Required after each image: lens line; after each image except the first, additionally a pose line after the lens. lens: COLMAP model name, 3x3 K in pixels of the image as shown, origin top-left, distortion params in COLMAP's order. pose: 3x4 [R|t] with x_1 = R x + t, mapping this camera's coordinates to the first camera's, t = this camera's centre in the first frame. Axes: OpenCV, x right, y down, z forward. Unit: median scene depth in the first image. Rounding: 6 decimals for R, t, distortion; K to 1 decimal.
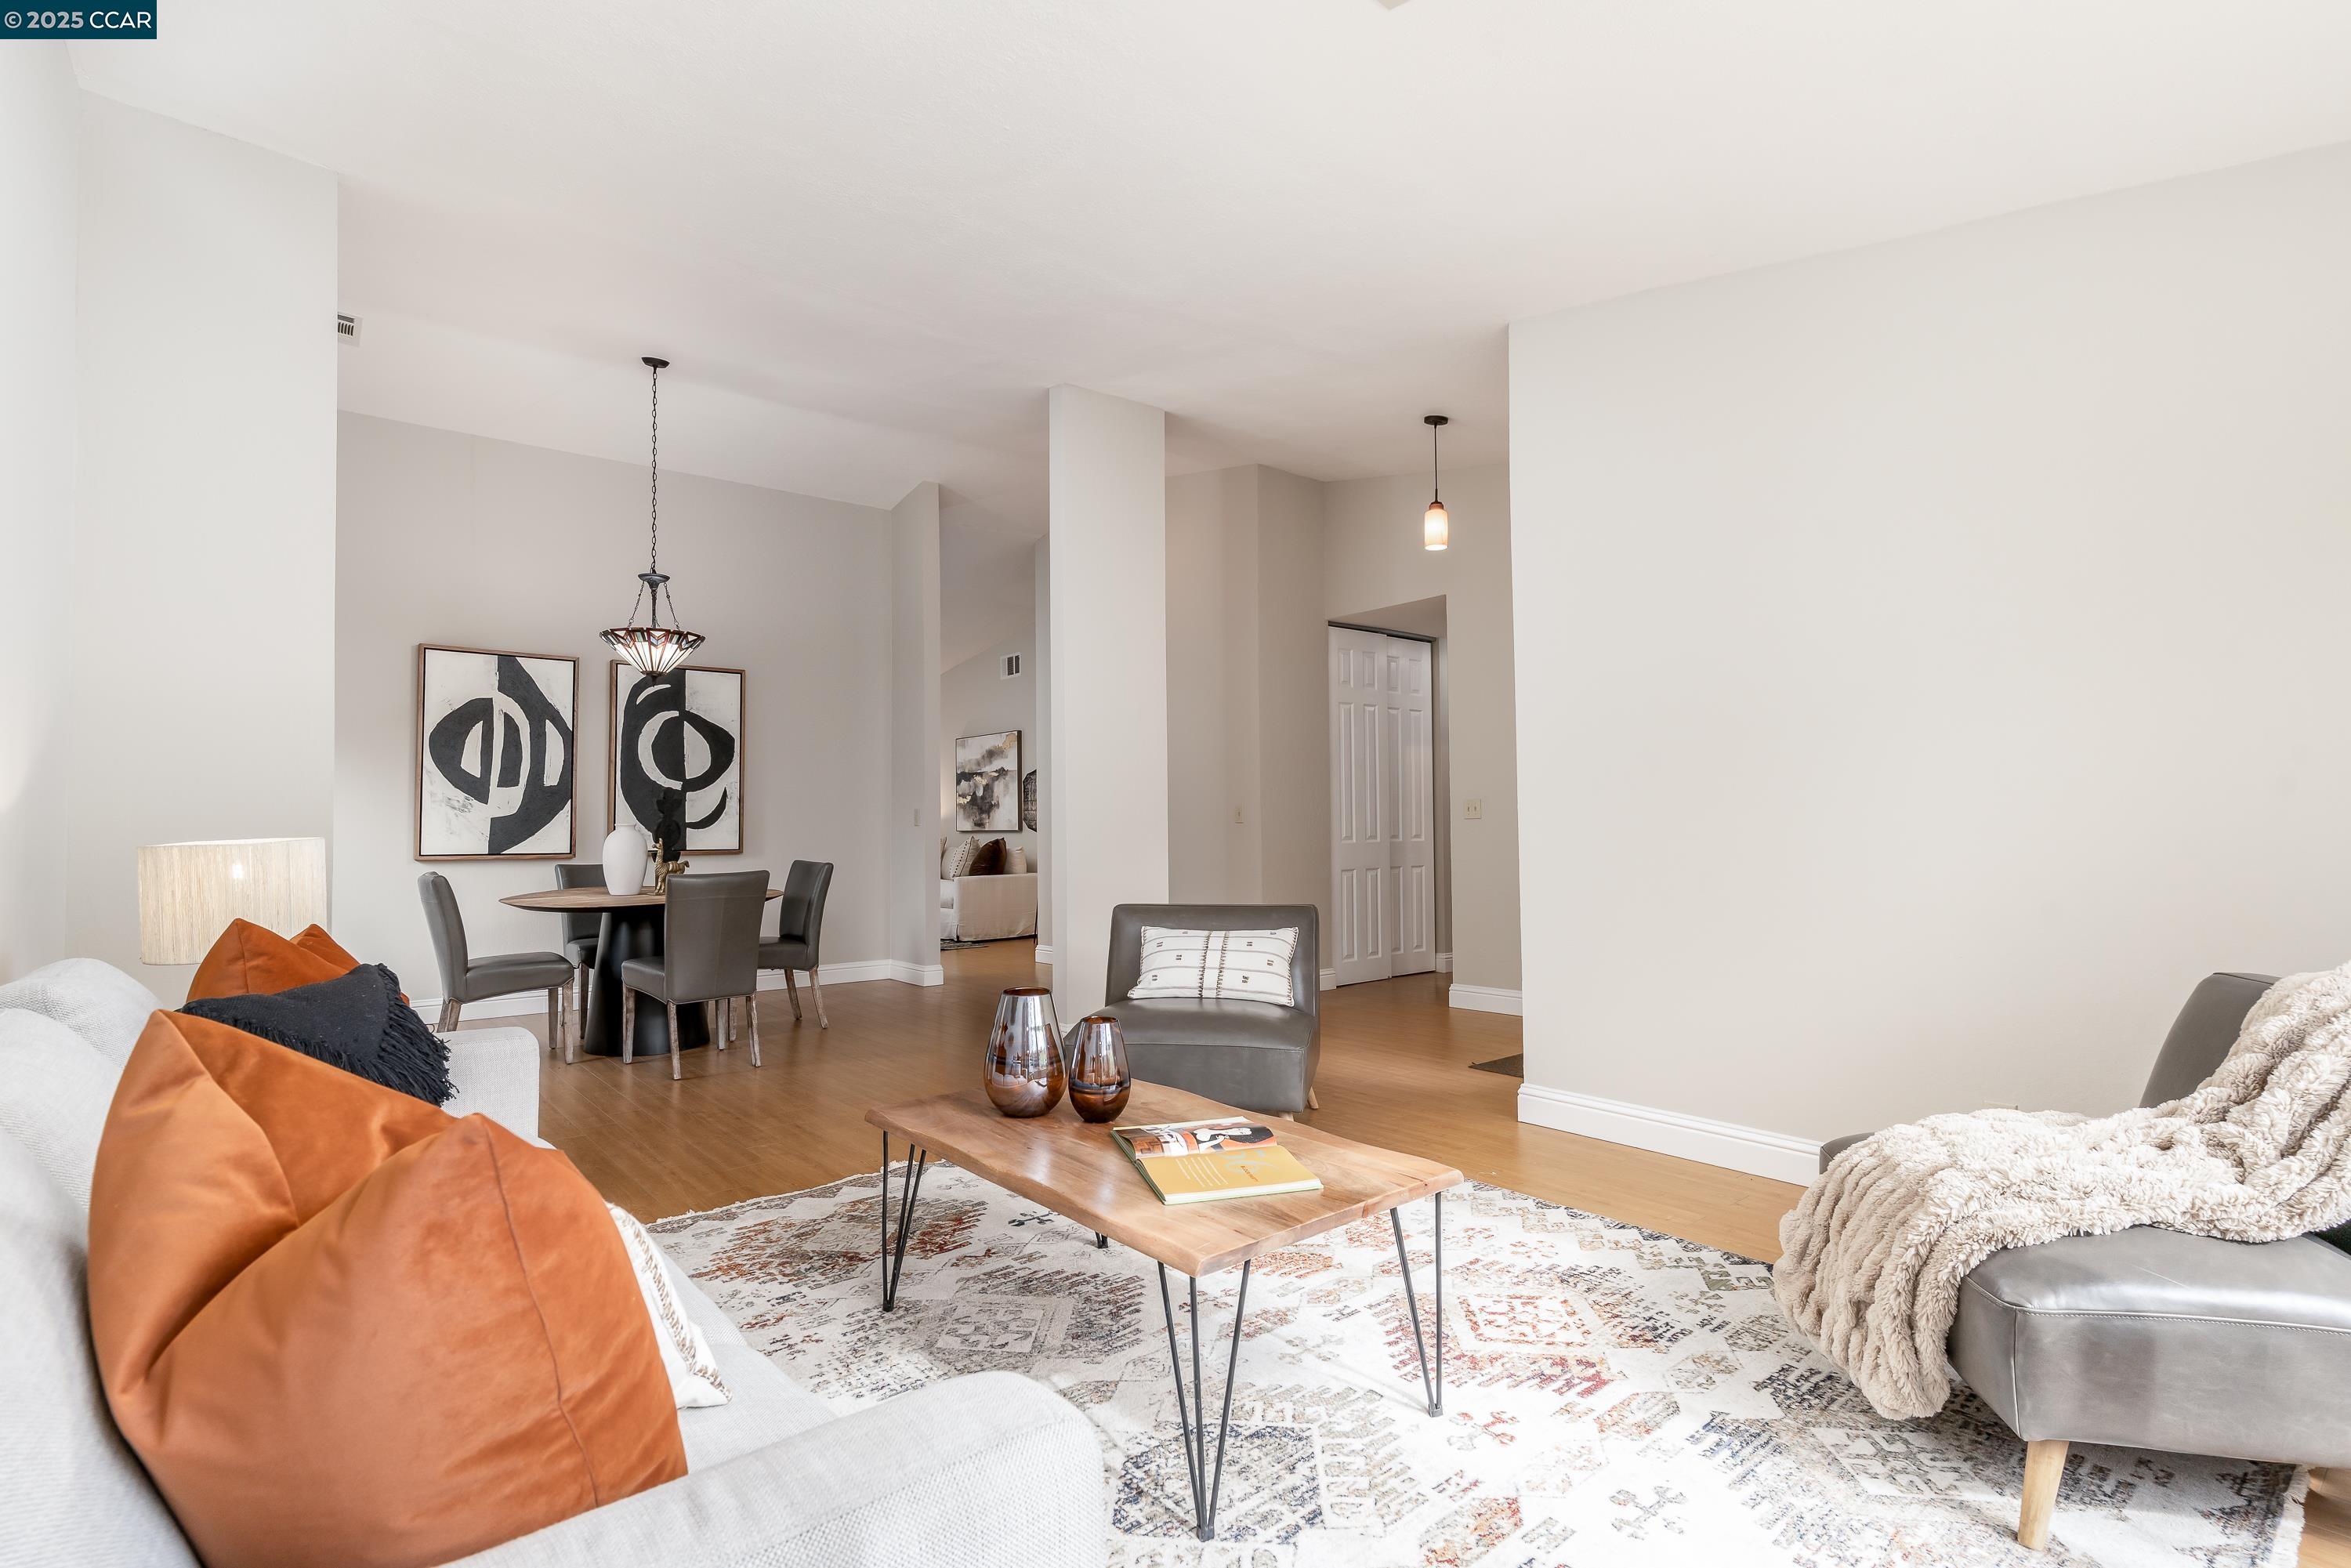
lens RADIAL K [[1123.5, 0, 1166.0], [0, 1123.5, 793.4], [0, 0, 1]] dist [0.003489, 0.000860]
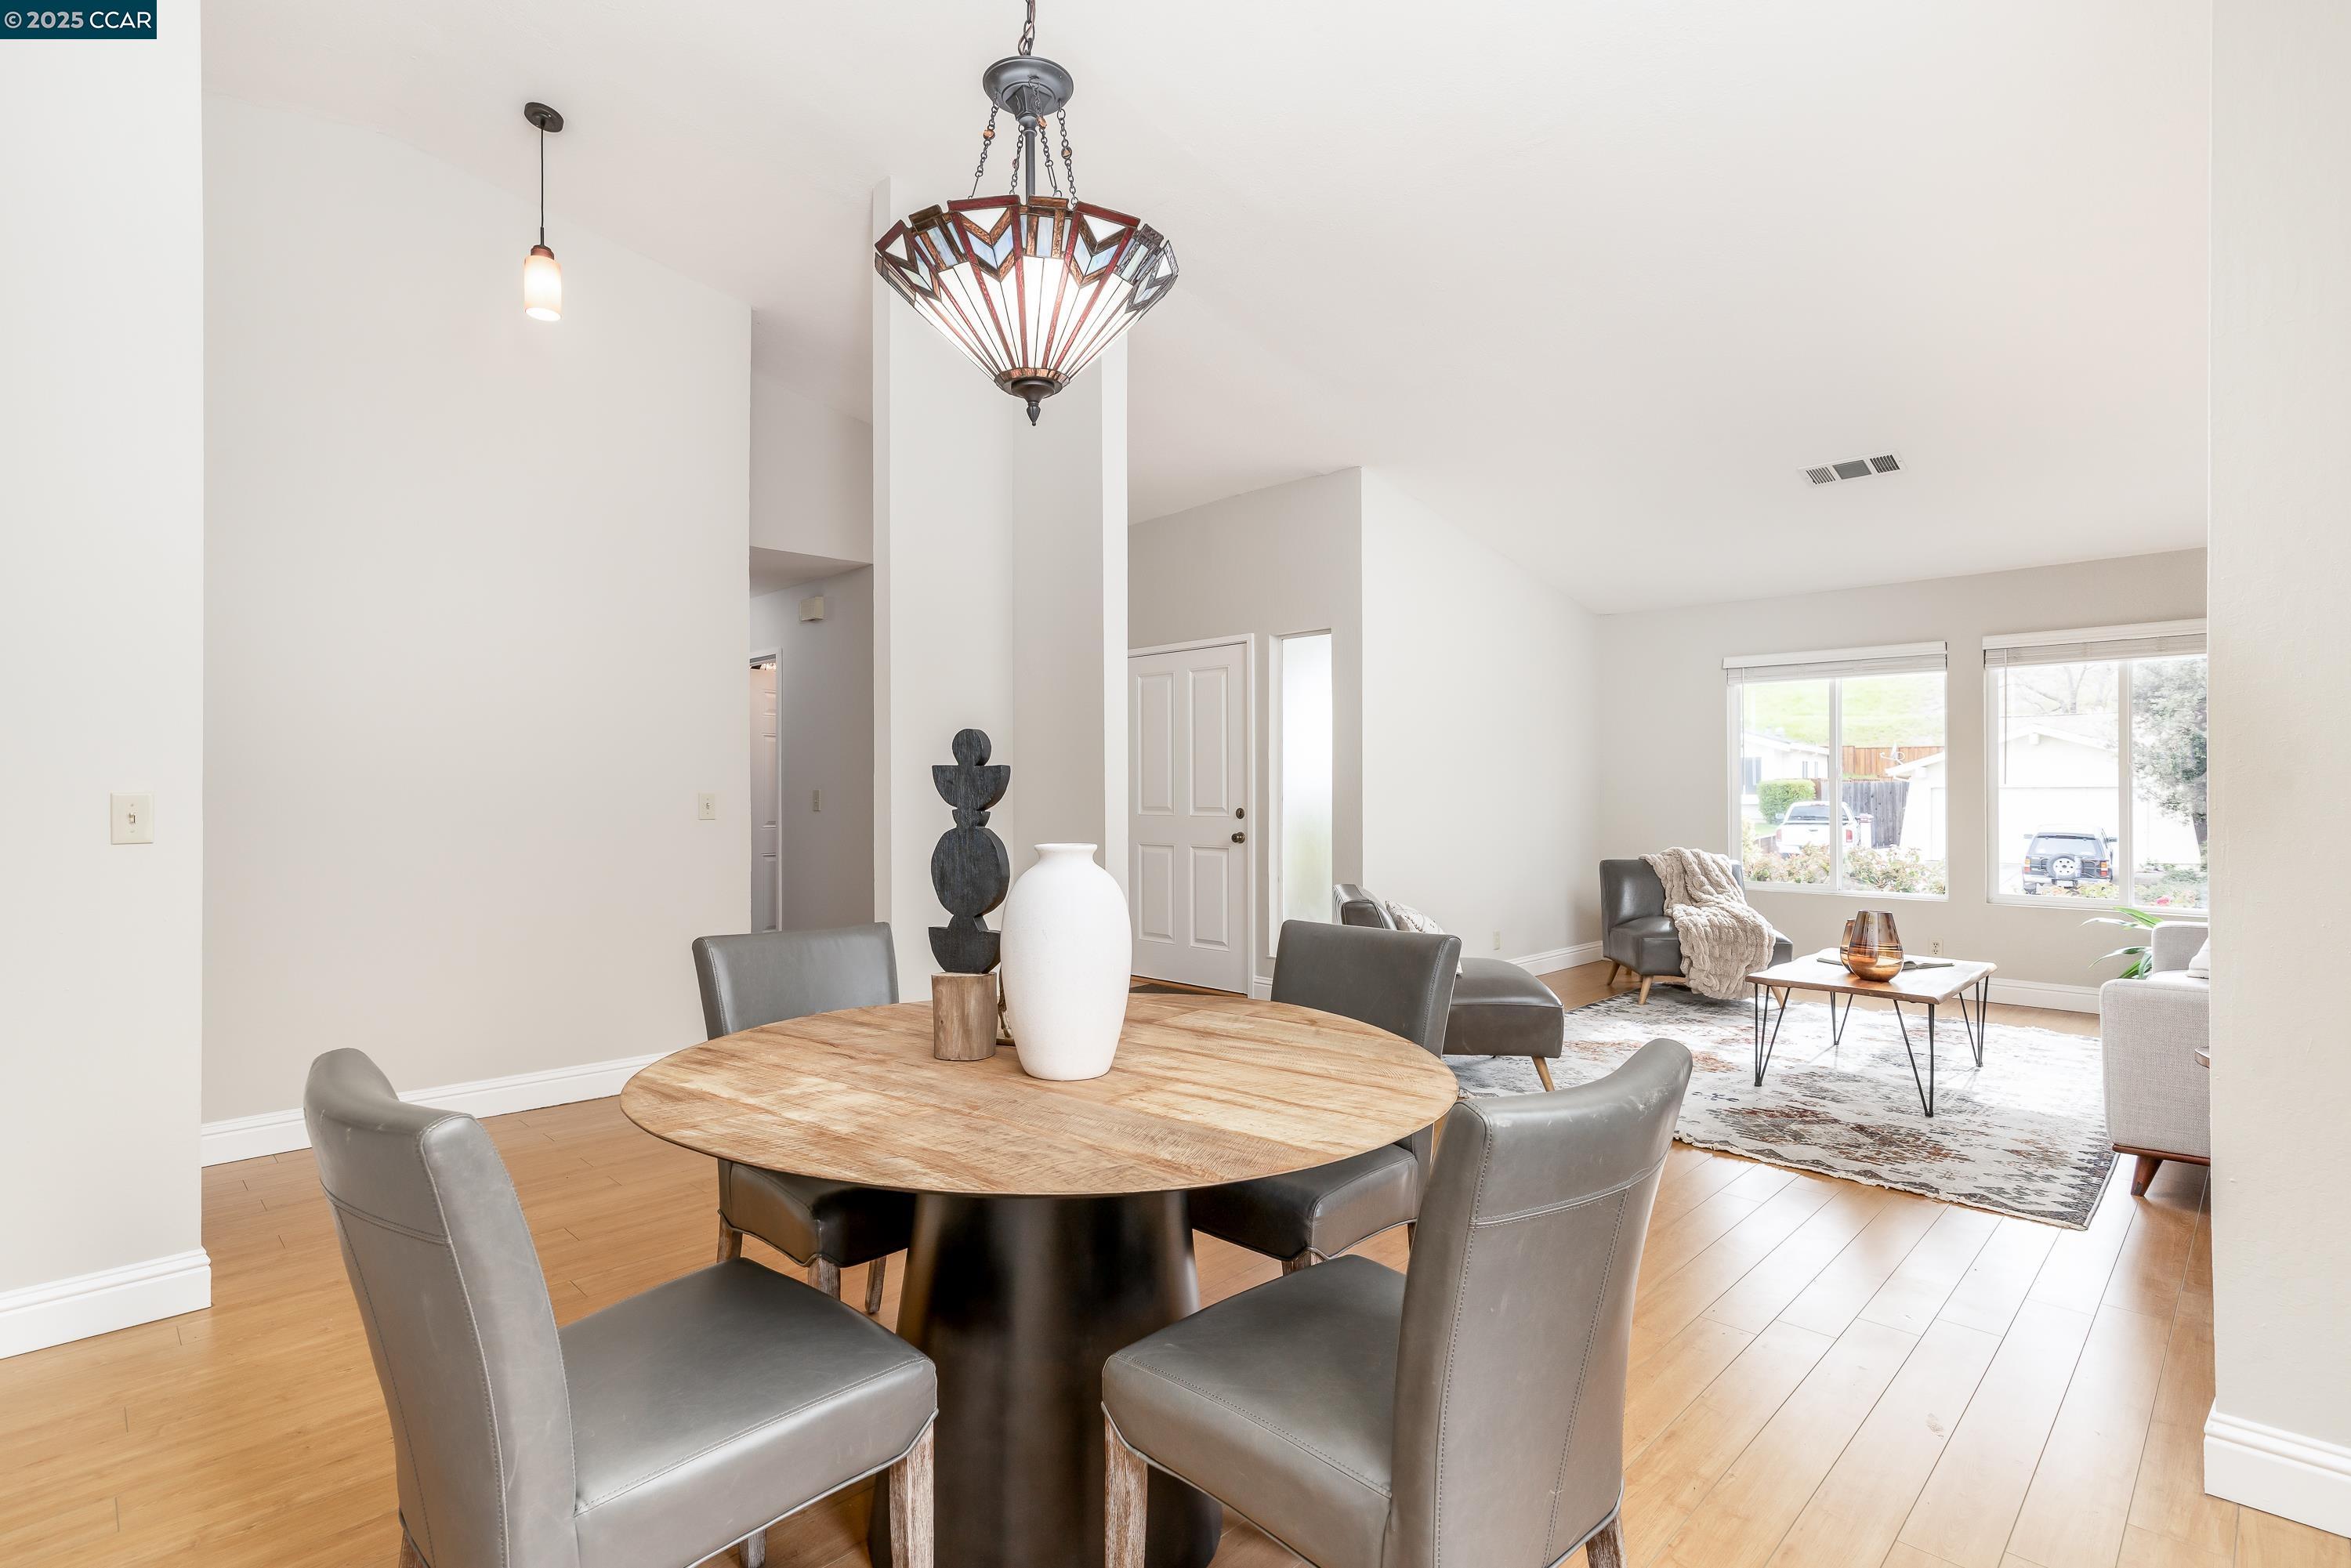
lens RADIAL K [[1123.5, 0, 1166.0], [0, 1123.5, 788.2], [0, 0, 1]] dist [0.003489, 0.000860]
pose [[-0.105734, 0.012012, 0.994322, -0.668390], [-0.026871, 0.999527, -0.014932, 0.014586], [-0.994031, -0.028297, -0.105361, 0.851219]]
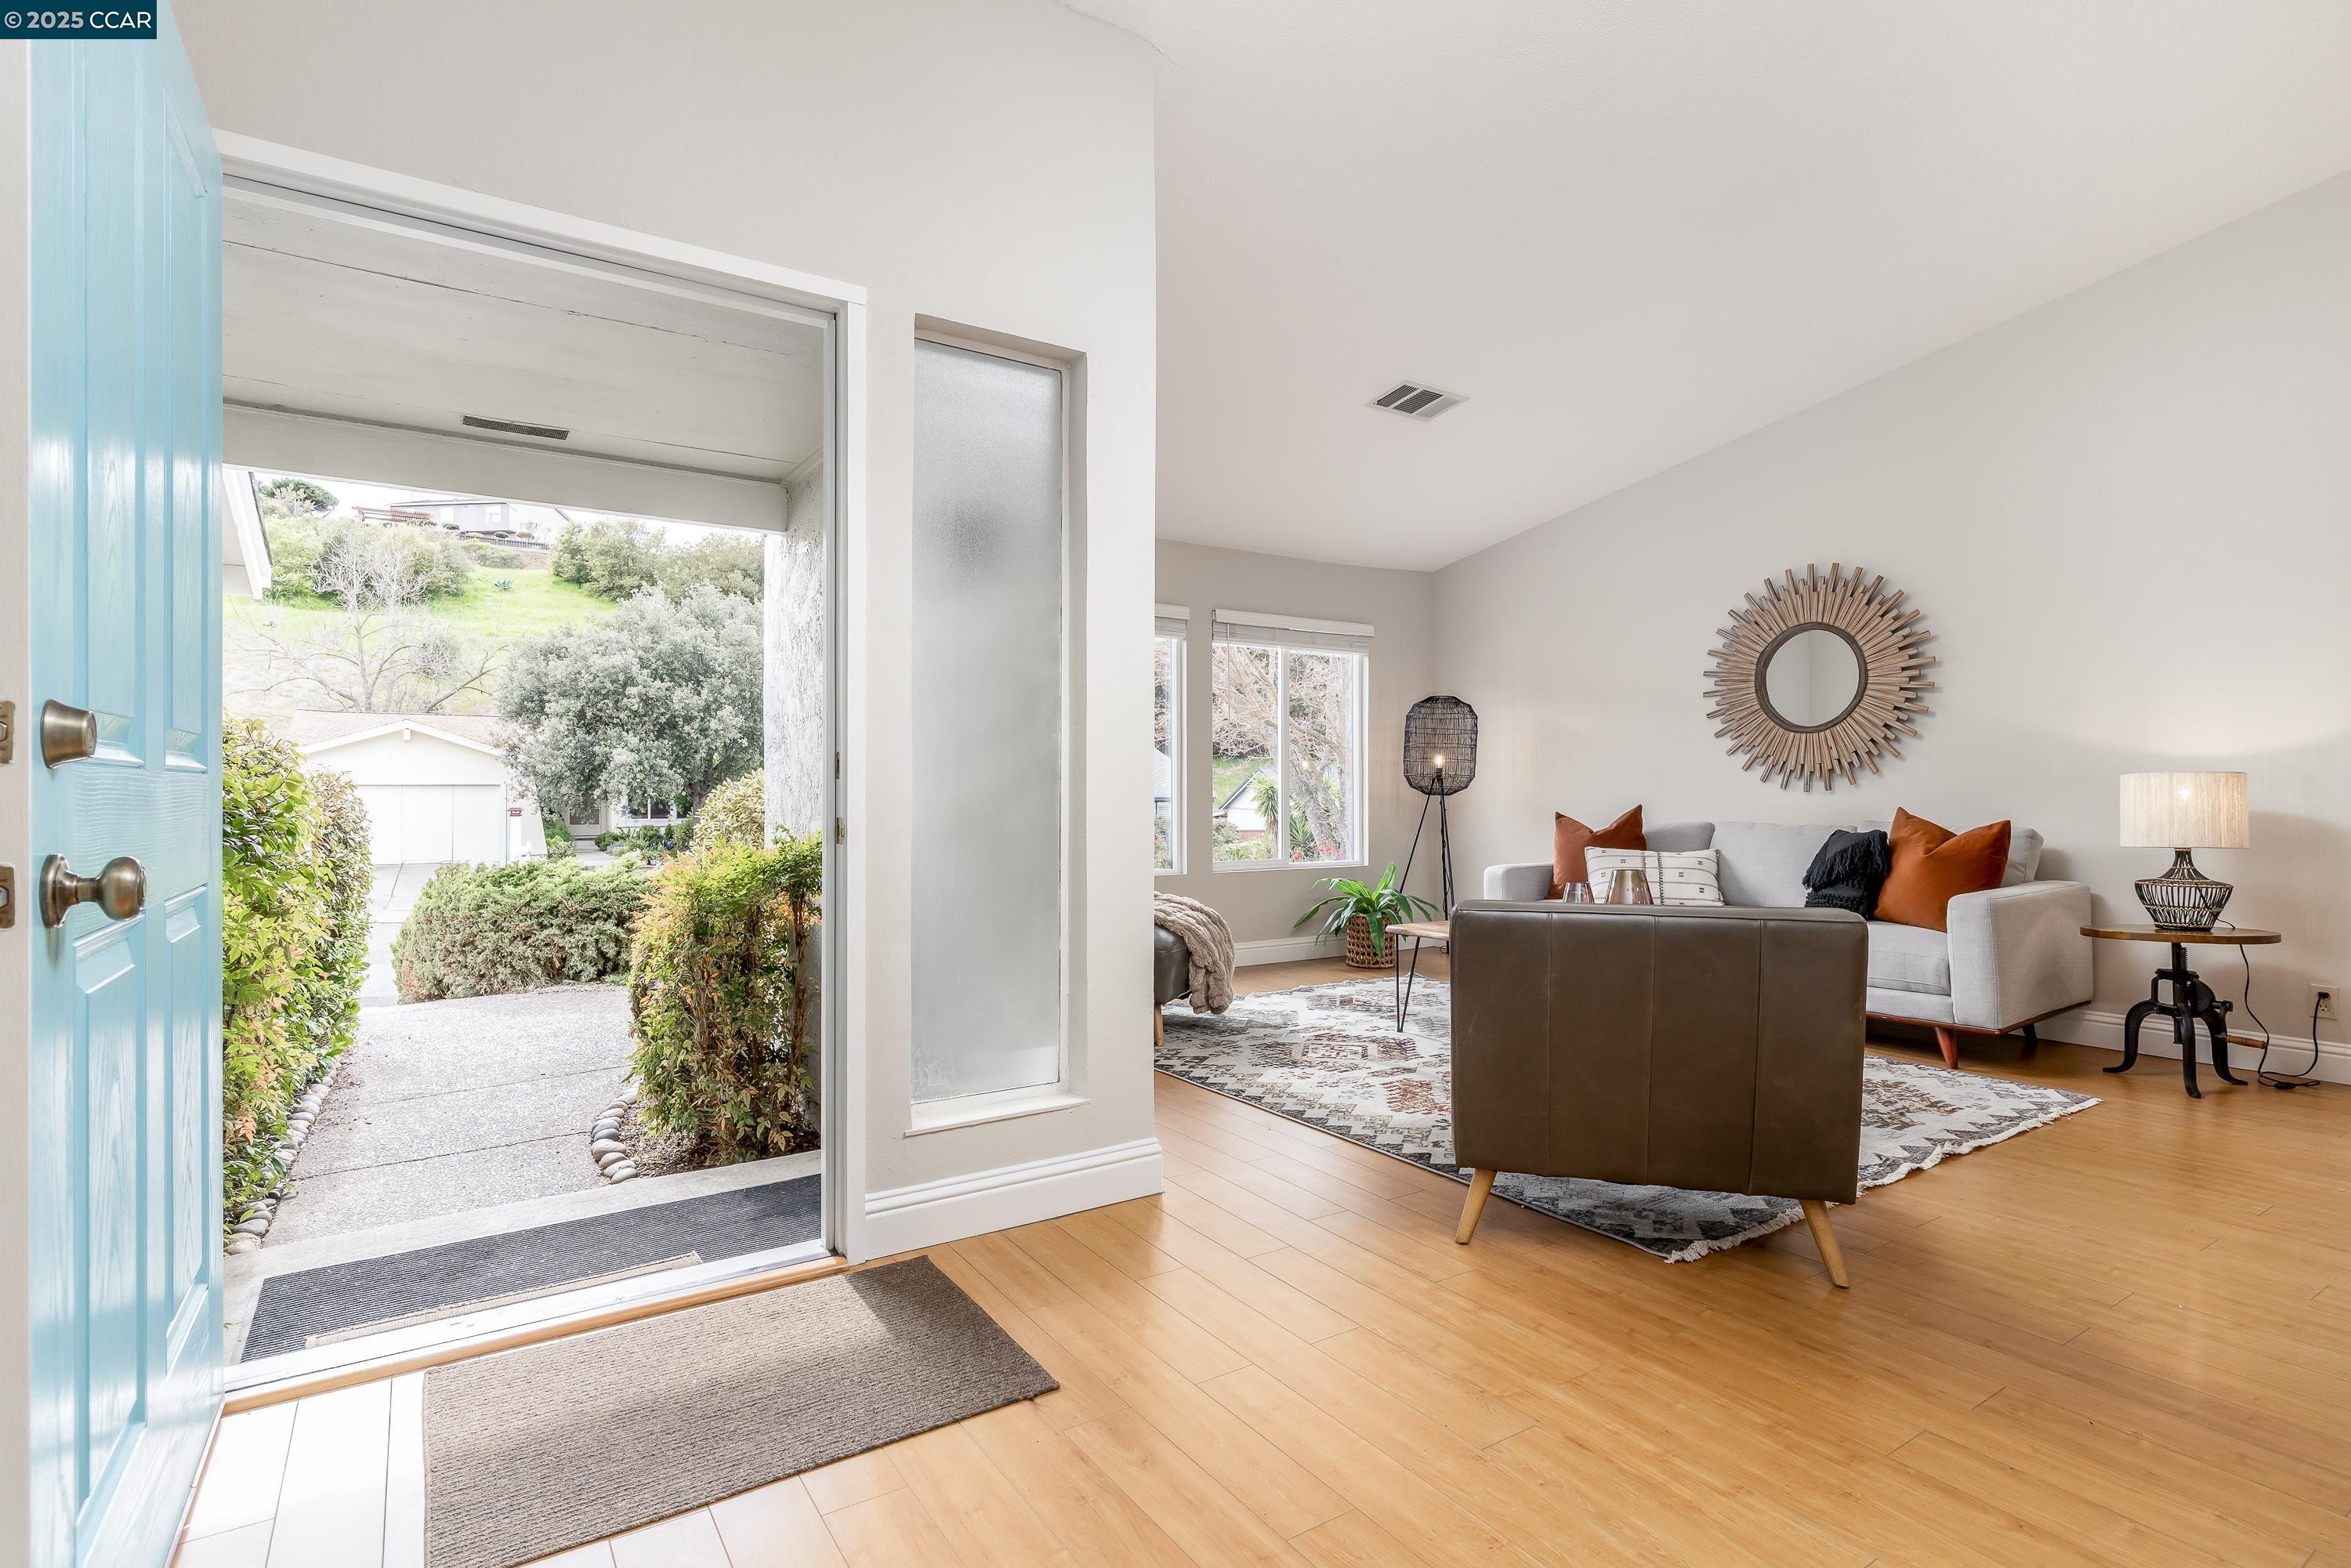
lens RADIAL K [[1123.5, 0, 1184.5], [0, 1123.5, 785.9], [0, 0, 1]] dist [0.003489, 0.000860]
pose [[-0.994909, 0.010773, 0.100198, 0.136463], [0.007265, 0.999350, -0.035312, 0.039641], [-0.100513, -0.034404, -0.994341, 1.023890]]
